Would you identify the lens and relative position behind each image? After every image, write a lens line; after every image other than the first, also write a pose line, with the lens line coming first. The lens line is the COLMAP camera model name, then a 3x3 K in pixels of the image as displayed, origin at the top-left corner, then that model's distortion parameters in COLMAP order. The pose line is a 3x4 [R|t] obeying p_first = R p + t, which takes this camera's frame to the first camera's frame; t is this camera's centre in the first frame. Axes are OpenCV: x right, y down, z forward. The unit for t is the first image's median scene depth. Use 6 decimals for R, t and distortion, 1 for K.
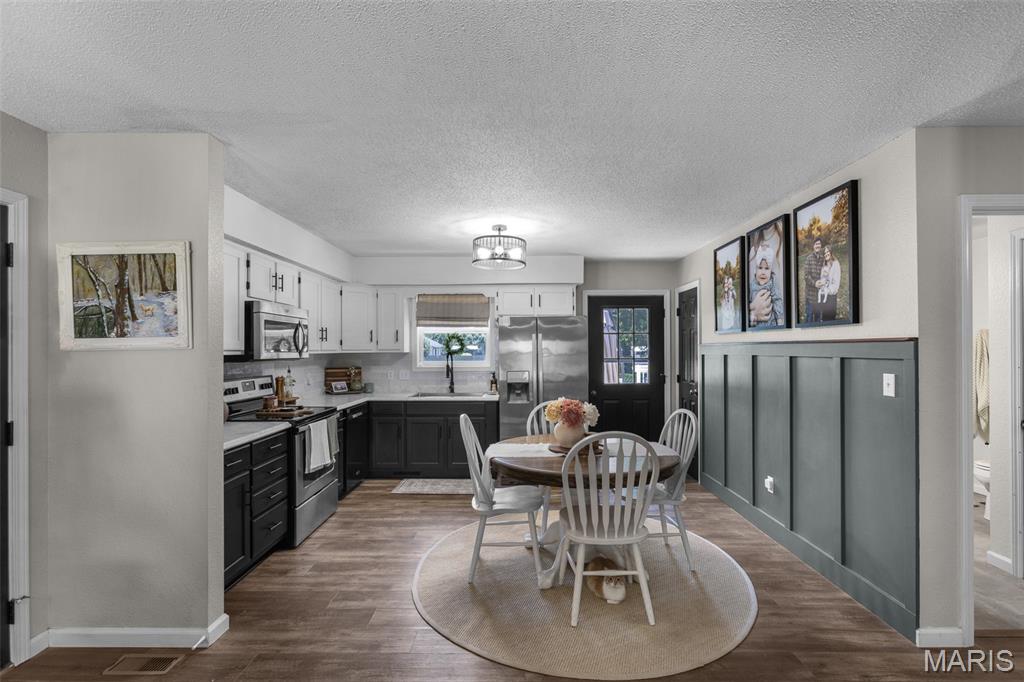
lens RADIAL K [[476.2, 0, 512.5], [0, 476.2, 349.0], [0, 0, 1]] dist [0.000051, 0.000003]
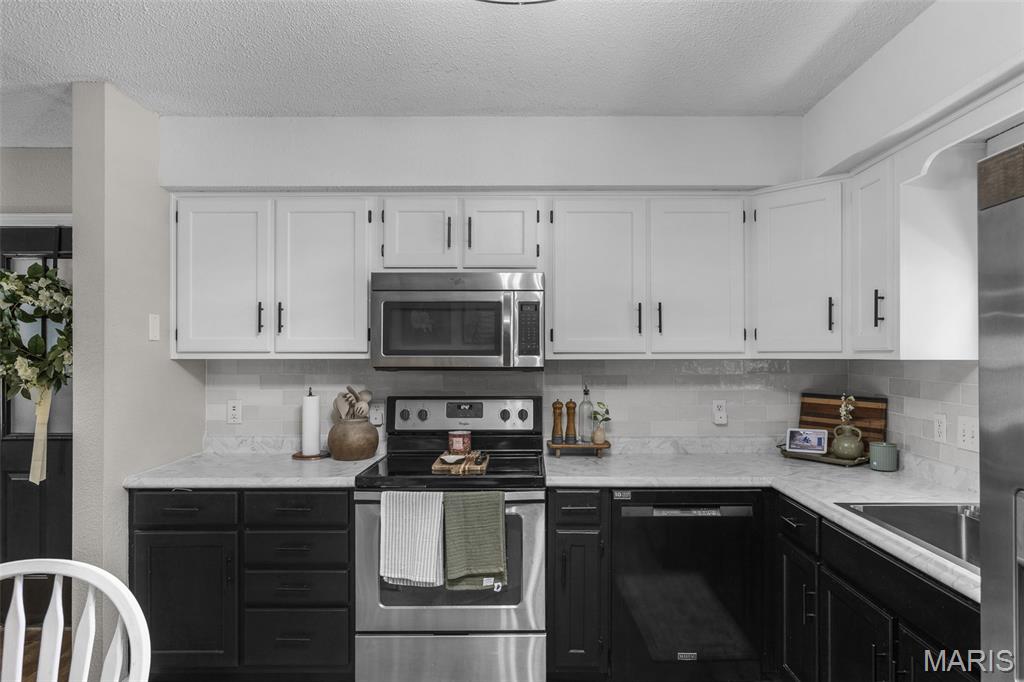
lens RADIAL K [[615.4, 0, 516.1], [0, 615.4, 351.4], [0, 0, 1]] dist [-0.002278, 0.000614]
pose [[-0.004366, 0.000292, -0.999990, 0.269309], [0.004217, 0.999991, 0.000274, 0.001617], [0.999982, -0.004216, -0.004367, 1.183868]]
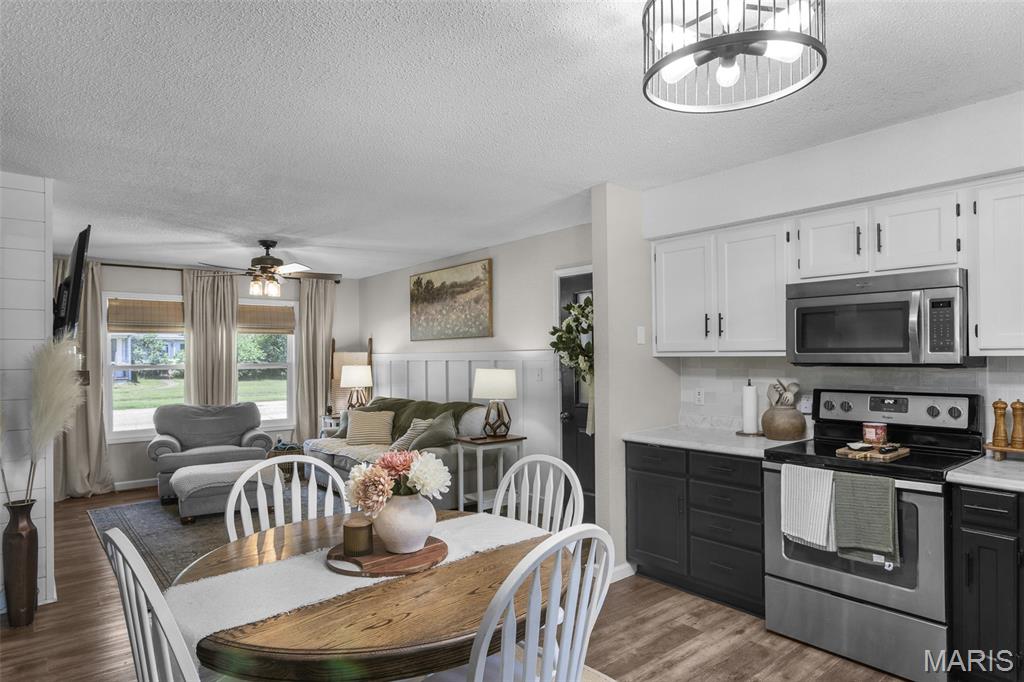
lens RADIAL K [[615.4, 0, 516.1], [0, 615.4, 351.4], [0, 0, 1]] dist [-0.002278, 0.000614]
pose [[-0.772139, 0.005797, -0.635427, 0.407691], [0.013060, 0.999892, -0.006748, 0.004630], [0.635319, -0.013509, -0.772131, 1.464100]]
